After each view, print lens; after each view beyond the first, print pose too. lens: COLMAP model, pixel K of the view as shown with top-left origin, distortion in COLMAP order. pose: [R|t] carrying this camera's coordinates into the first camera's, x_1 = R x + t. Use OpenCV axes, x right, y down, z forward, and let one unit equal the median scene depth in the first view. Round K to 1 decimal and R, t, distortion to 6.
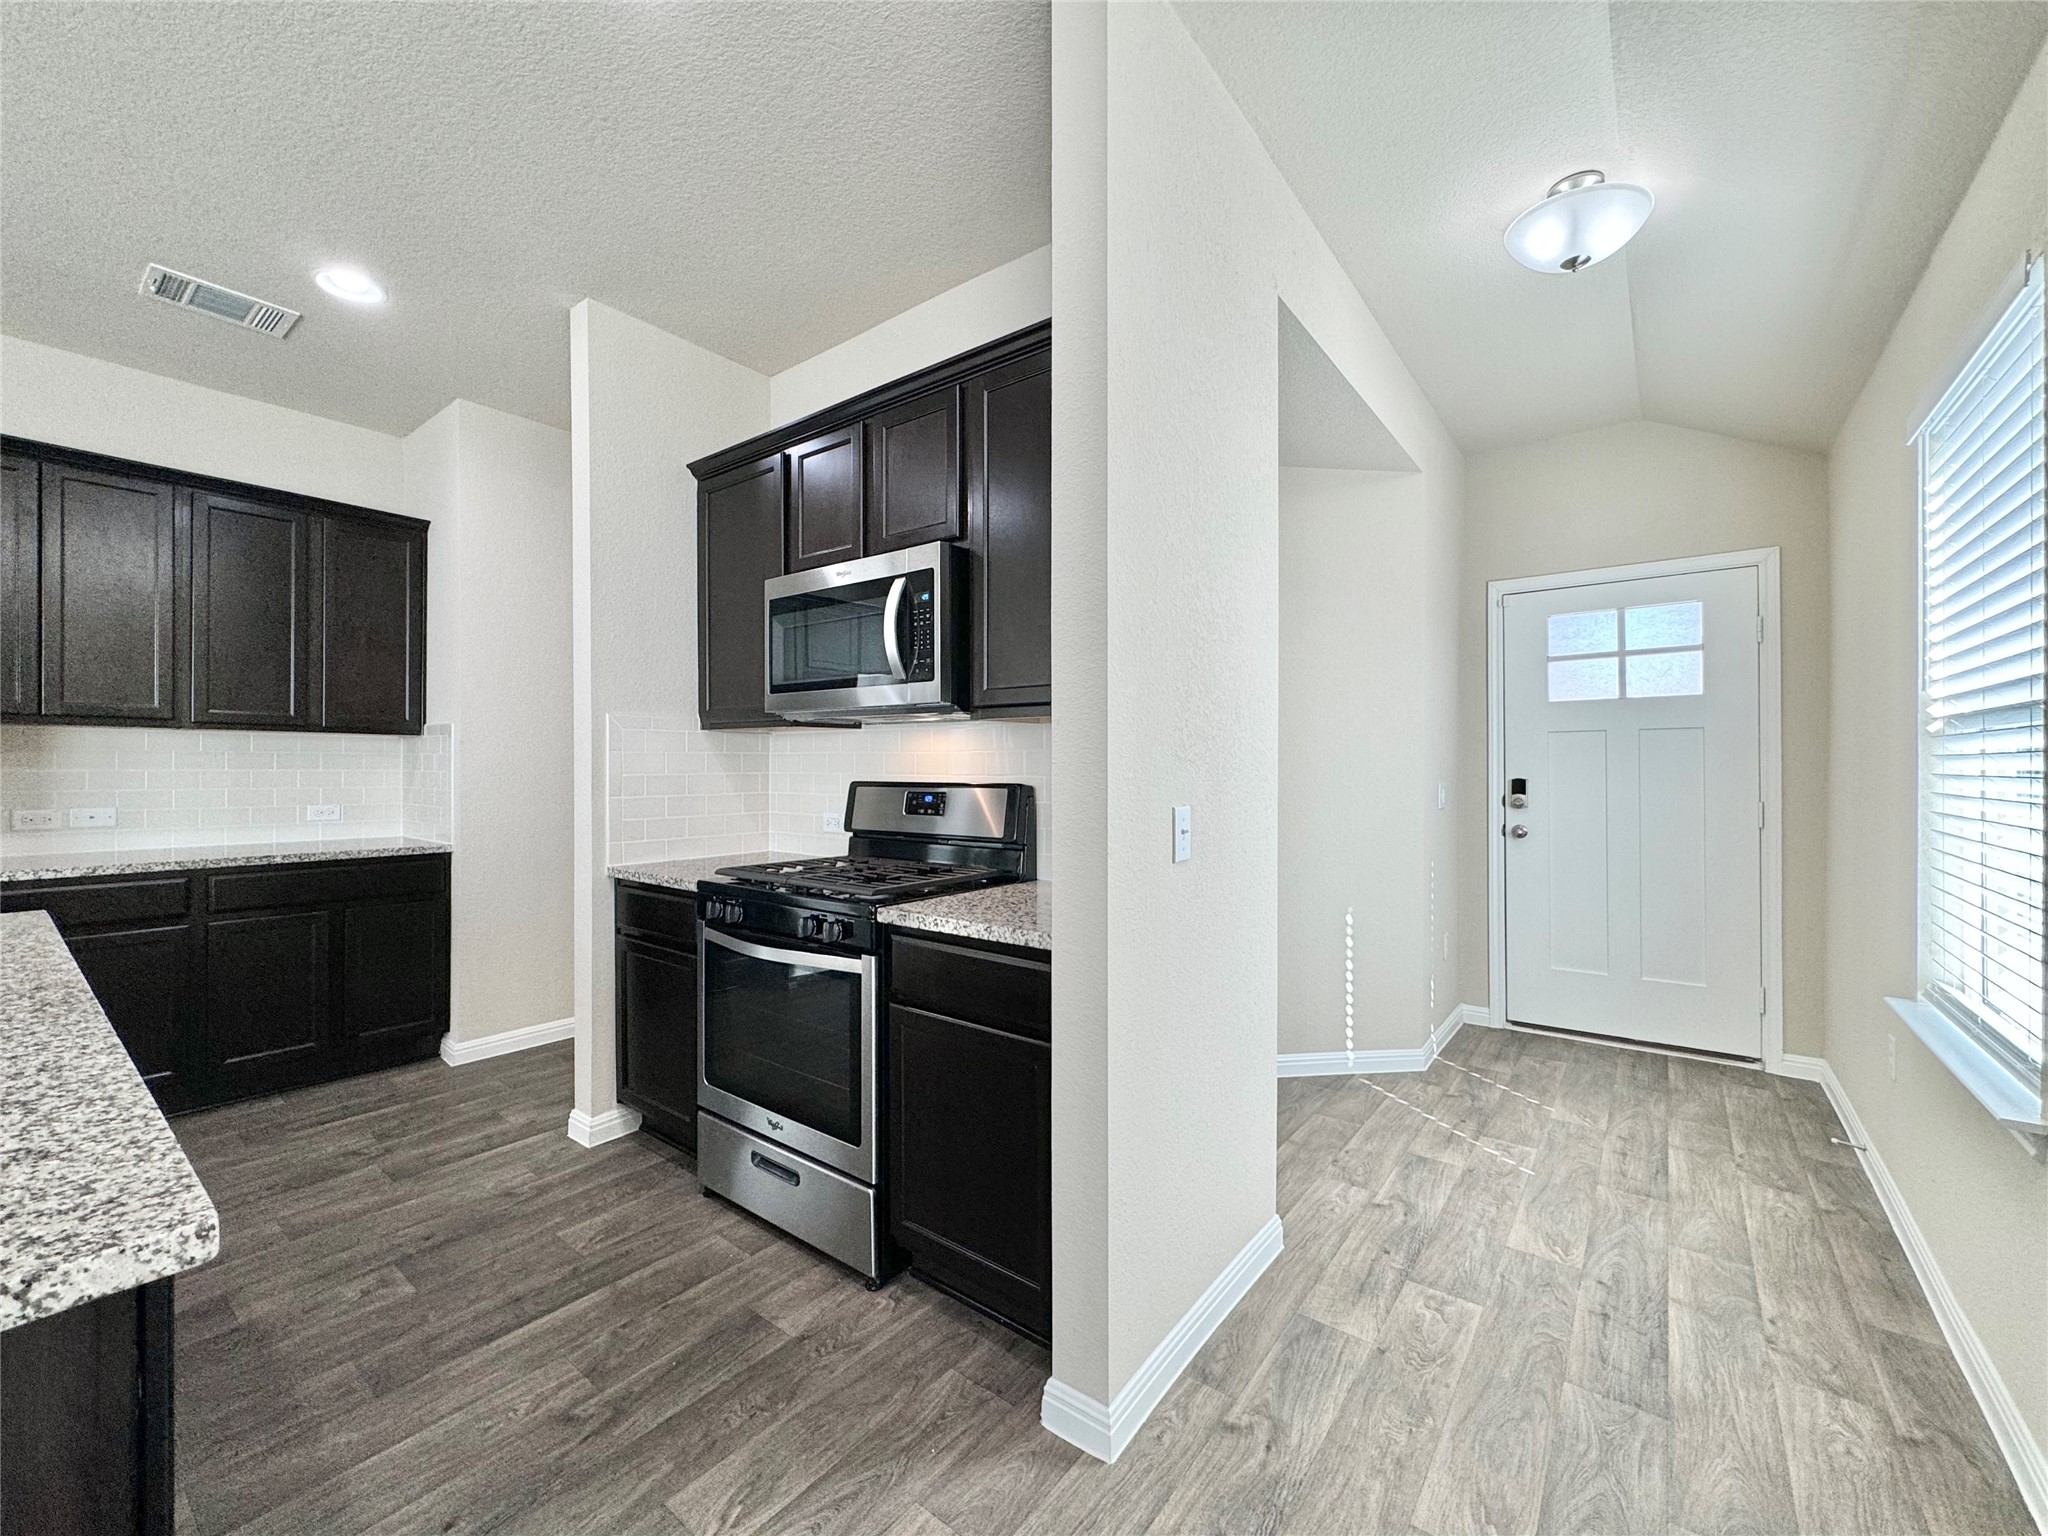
lens RADIAL K [[830.8, 0, 1009.5], [0, 830.8, 768.0], [0, 0, 1]] dist [0.000114, -0.000172]
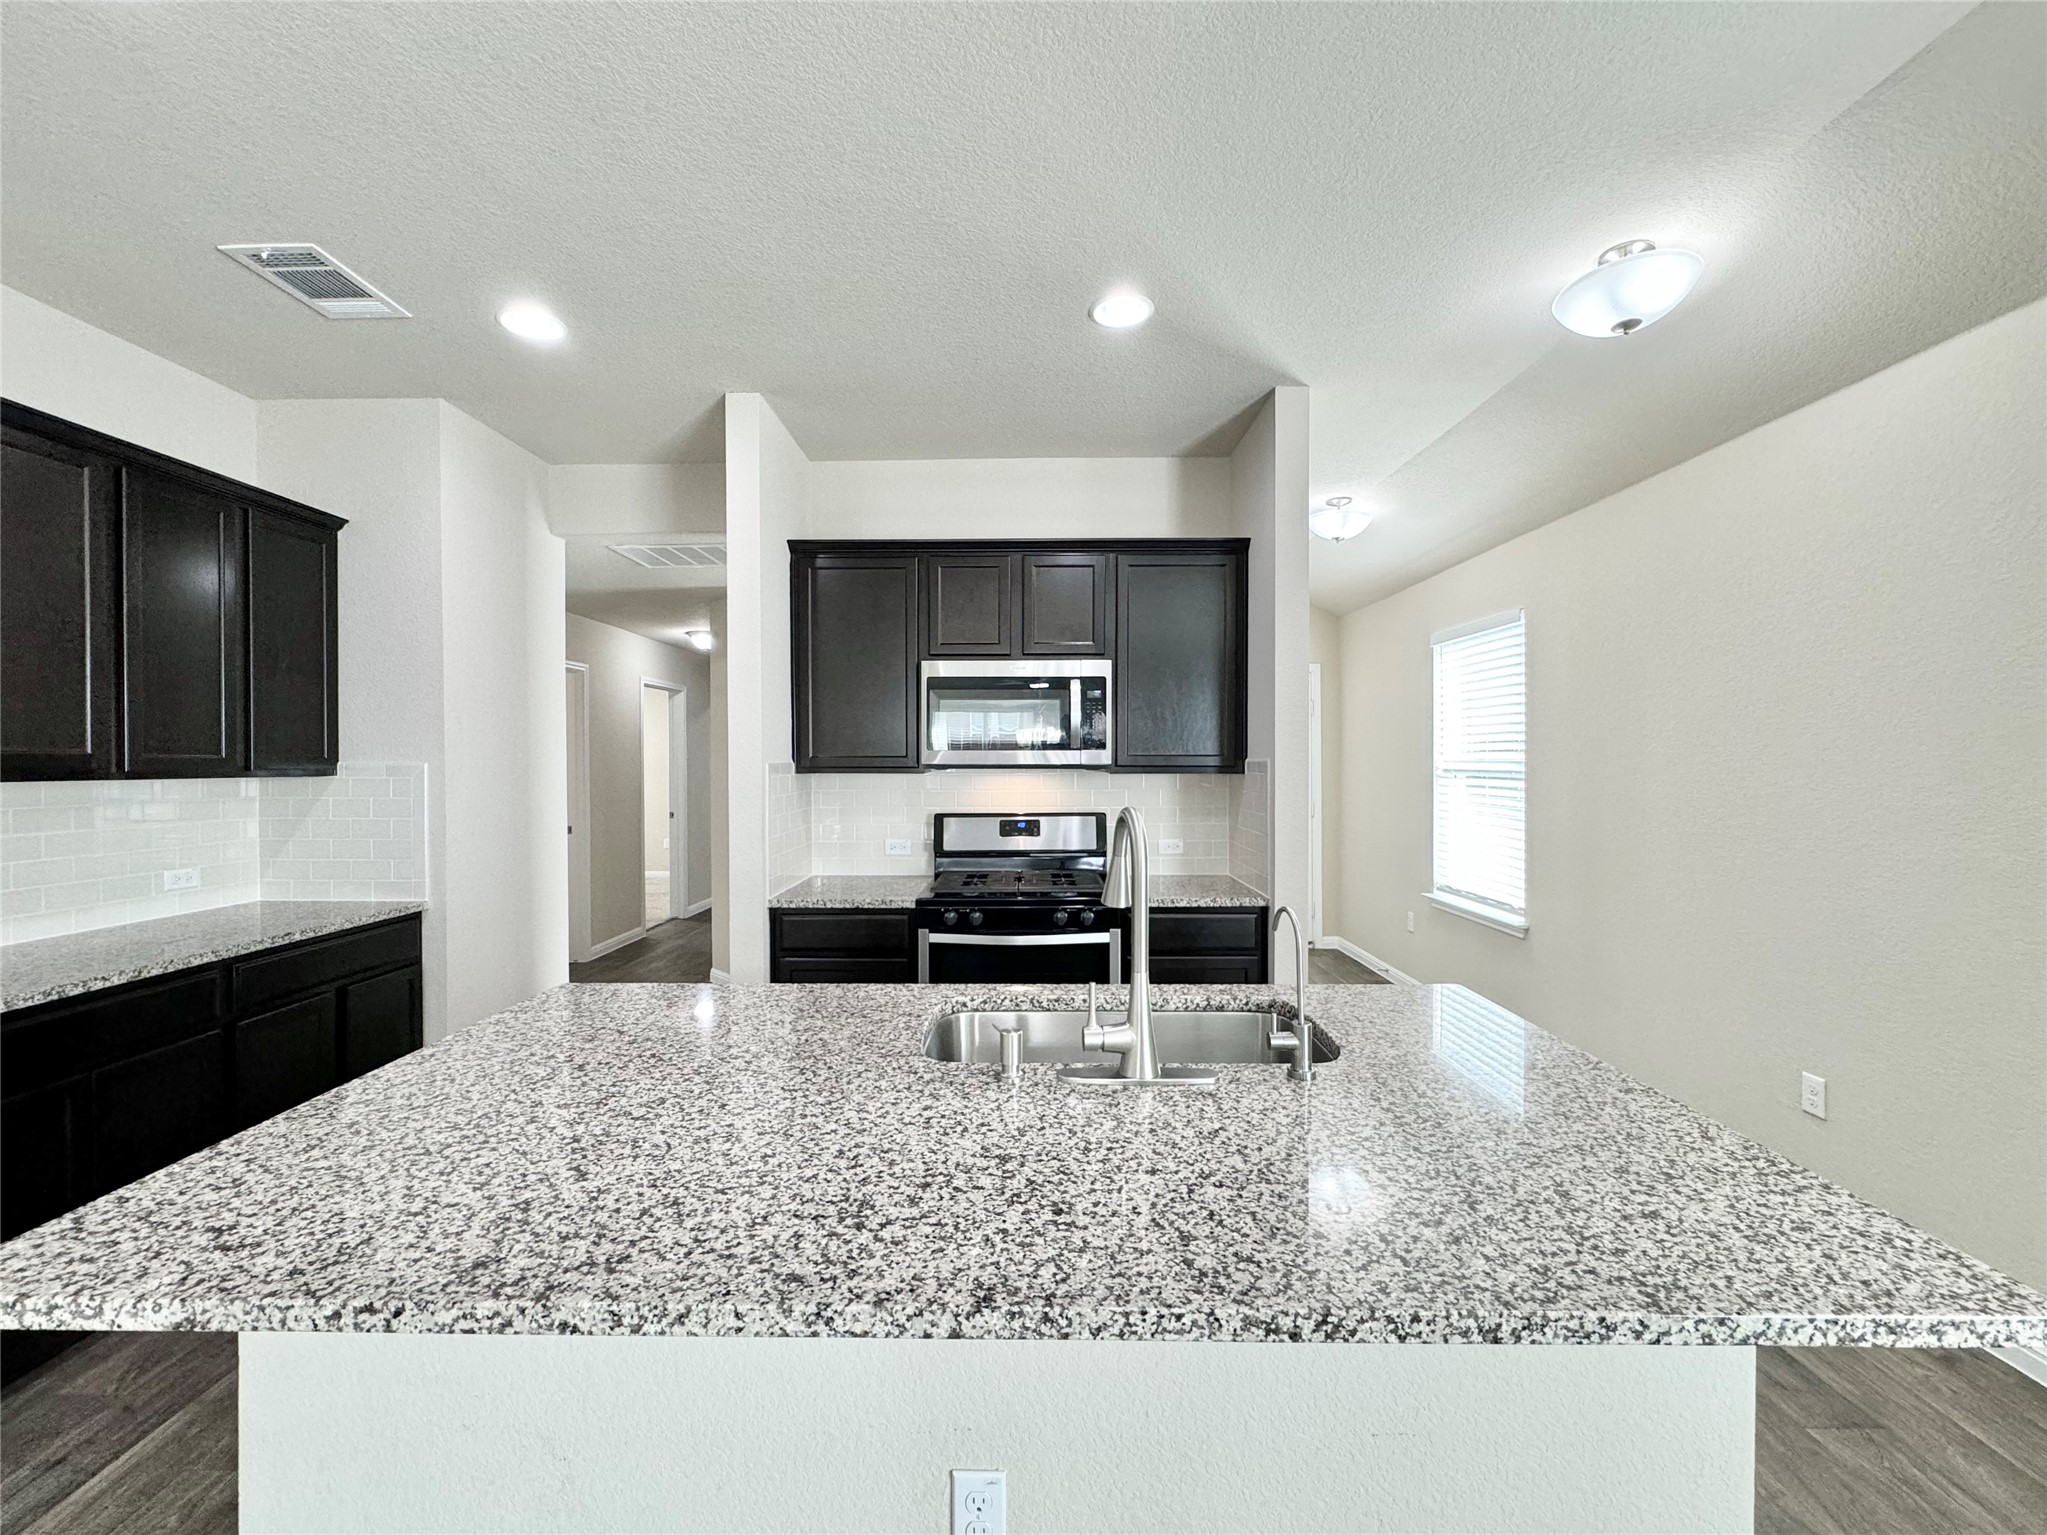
lens RADIAL K [[842.6, 0, 1013.3], [0, 842.6, 764.0], [0, 0, 1]] dist [0.001879, 0.000468]
pose [[0.798121, -0.008386, 0.602439, -0.987090], [0.005760, 0.999964, 0.006288, -0.075784], [-0.602470, -0.001548, 0.798140, -0.123000]]
